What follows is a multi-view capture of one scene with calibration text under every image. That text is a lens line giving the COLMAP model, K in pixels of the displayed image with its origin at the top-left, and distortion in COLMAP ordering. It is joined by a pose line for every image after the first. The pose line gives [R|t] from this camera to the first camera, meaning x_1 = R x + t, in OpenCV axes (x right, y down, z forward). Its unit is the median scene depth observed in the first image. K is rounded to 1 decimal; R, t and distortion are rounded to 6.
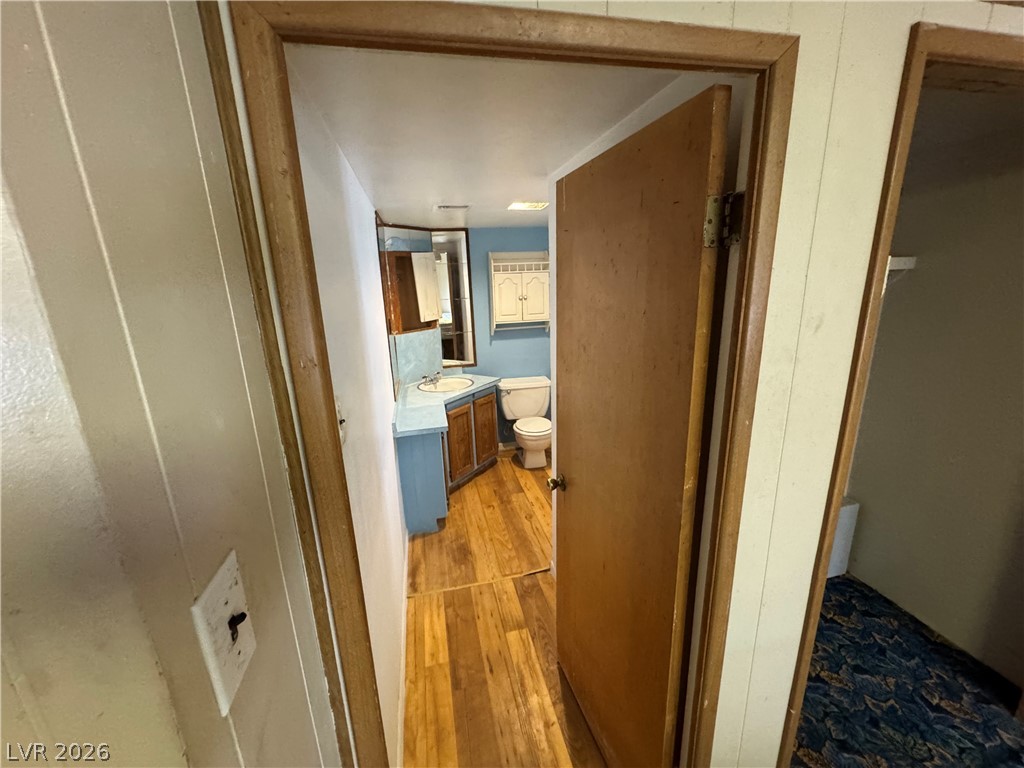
lens RADIAL K [[407.9, 0, 512.1], [0, 407.9, 385.0], [0, 0, 1]] dist [-0.000951, -0.000686]
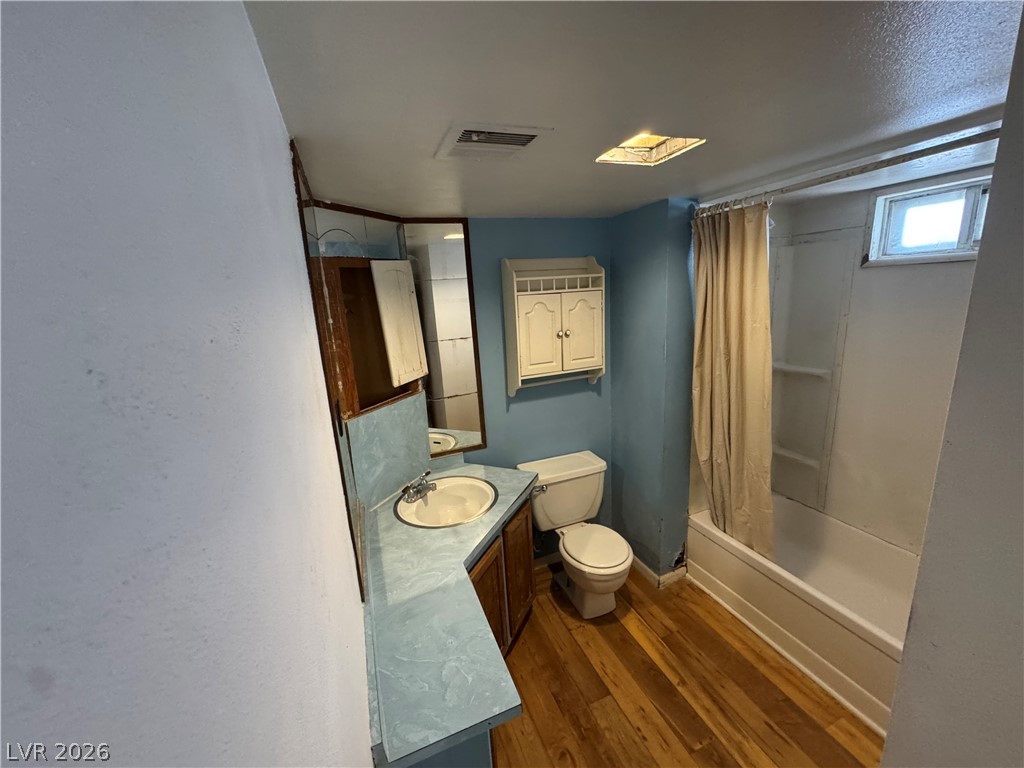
lens RADIAL K [[407.9, 0, 512.3], [0, 407.9, 382.7], [0, 0, 1]] dist [-0.000951, -0.000686]
pose [[0.987579, -0.057917, 0.146060, -0.144796], [0.064365, 0.997132, -0.039807, -0.127093], [-0.143336, 0.048713, 0.988475, 0.435497]]
